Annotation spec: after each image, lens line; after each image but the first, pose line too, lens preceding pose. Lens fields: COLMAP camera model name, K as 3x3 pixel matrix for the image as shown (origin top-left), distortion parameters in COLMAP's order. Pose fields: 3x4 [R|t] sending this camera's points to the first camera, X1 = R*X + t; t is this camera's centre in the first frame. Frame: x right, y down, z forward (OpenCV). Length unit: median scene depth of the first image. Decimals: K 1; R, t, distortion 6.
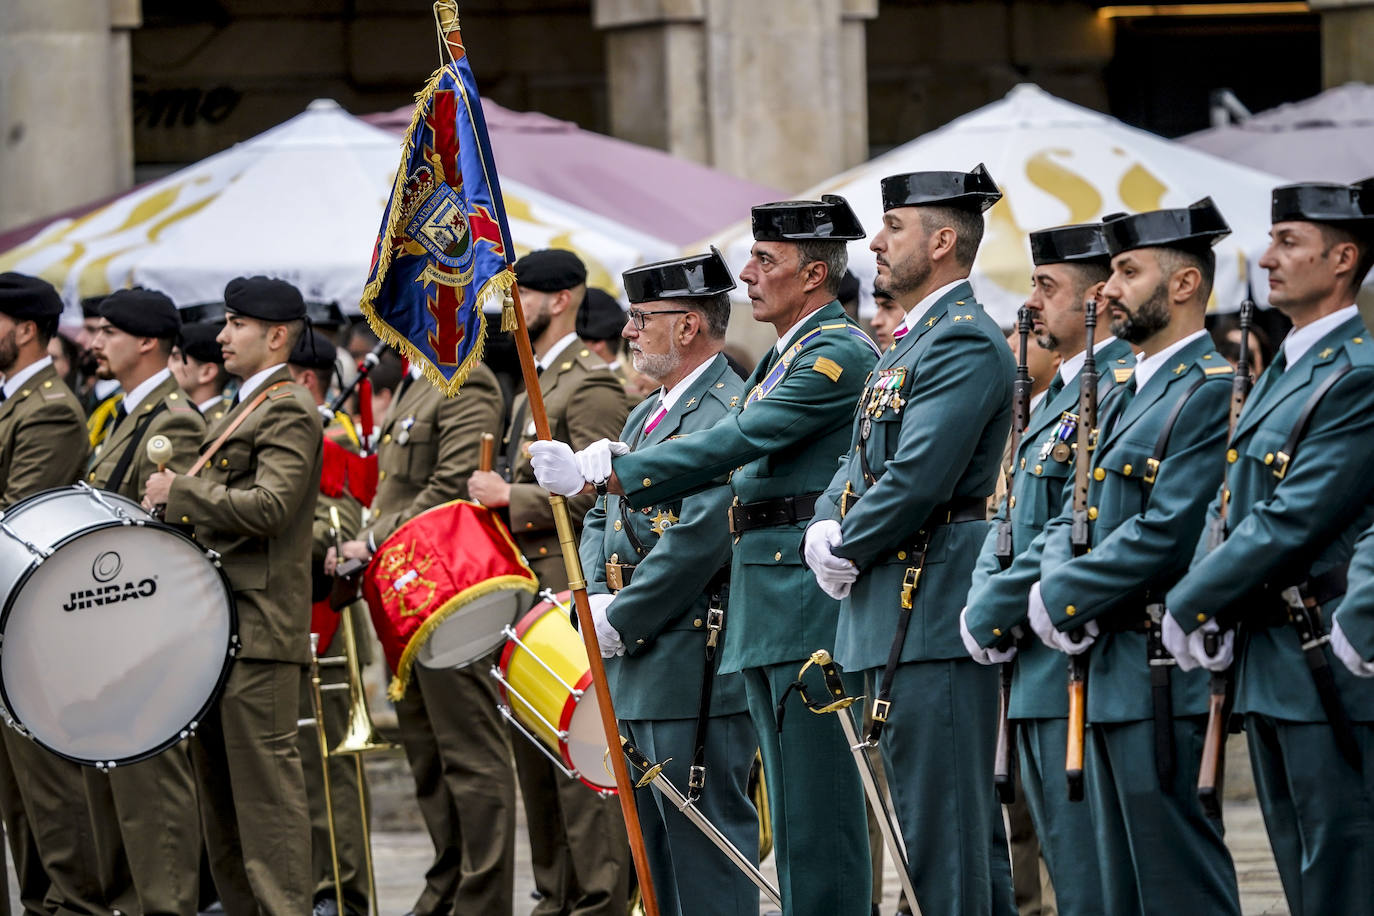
lens RADIAL K [[1057.6, 0, 687.0], [0, 1057.6, 458.0], [0, 0, 1]] dist [-0.004793, 0.005298]
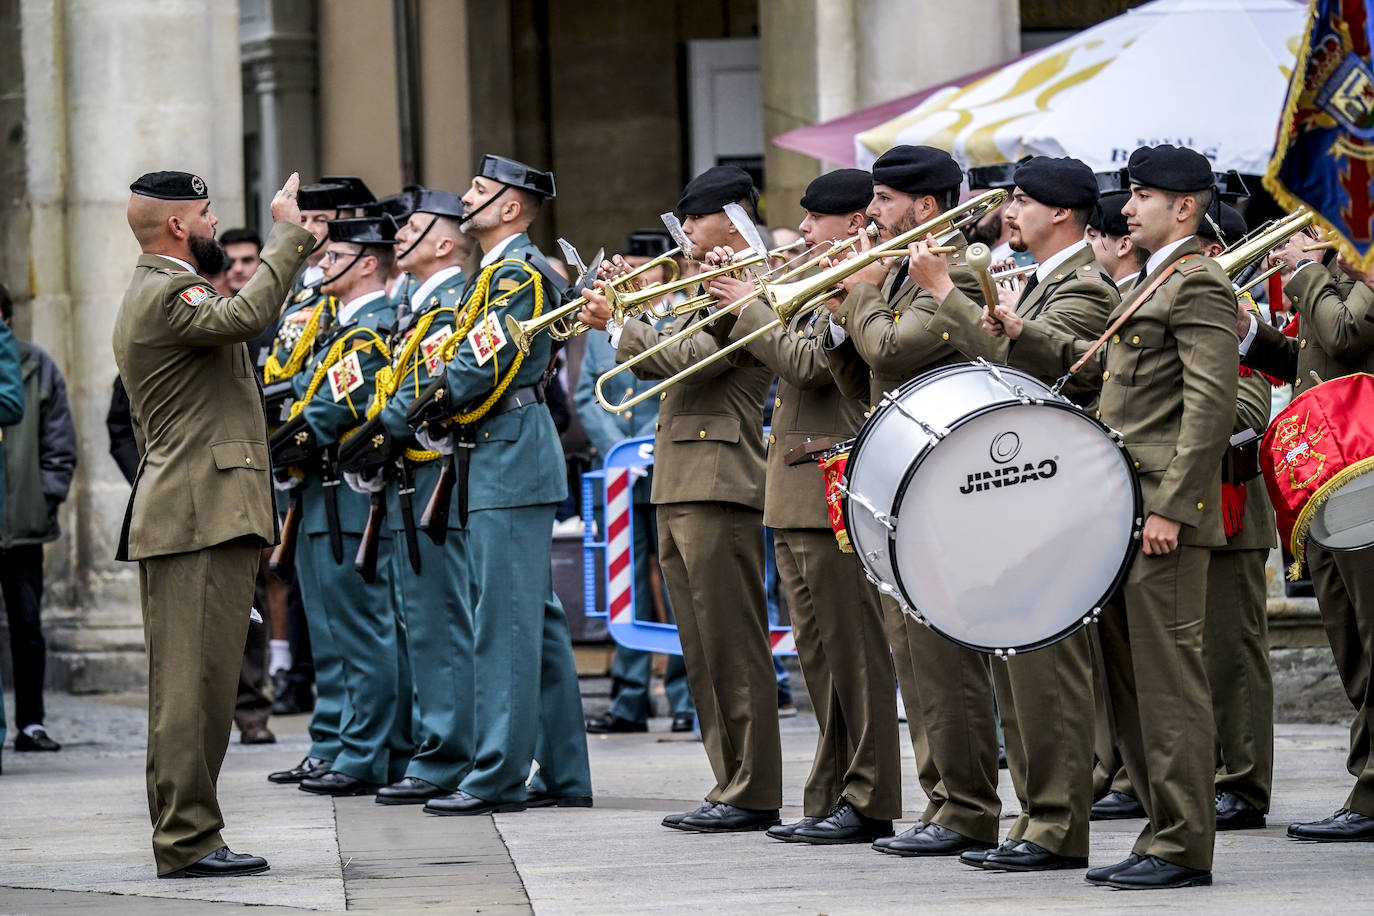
lens RADIAL K [[1057.6, 0, 687.0], [0, 1057.6, 458.0], [0, 0, 1]] dist [-0.004793, 0.005298]
pose [[0.999118, 0.001149, 0.041972, -0.881173], [-0.001611, 0.999938, 0.010985, 0.102852], [-0.041957, -0.011043, 0.999058, 0.050238]]
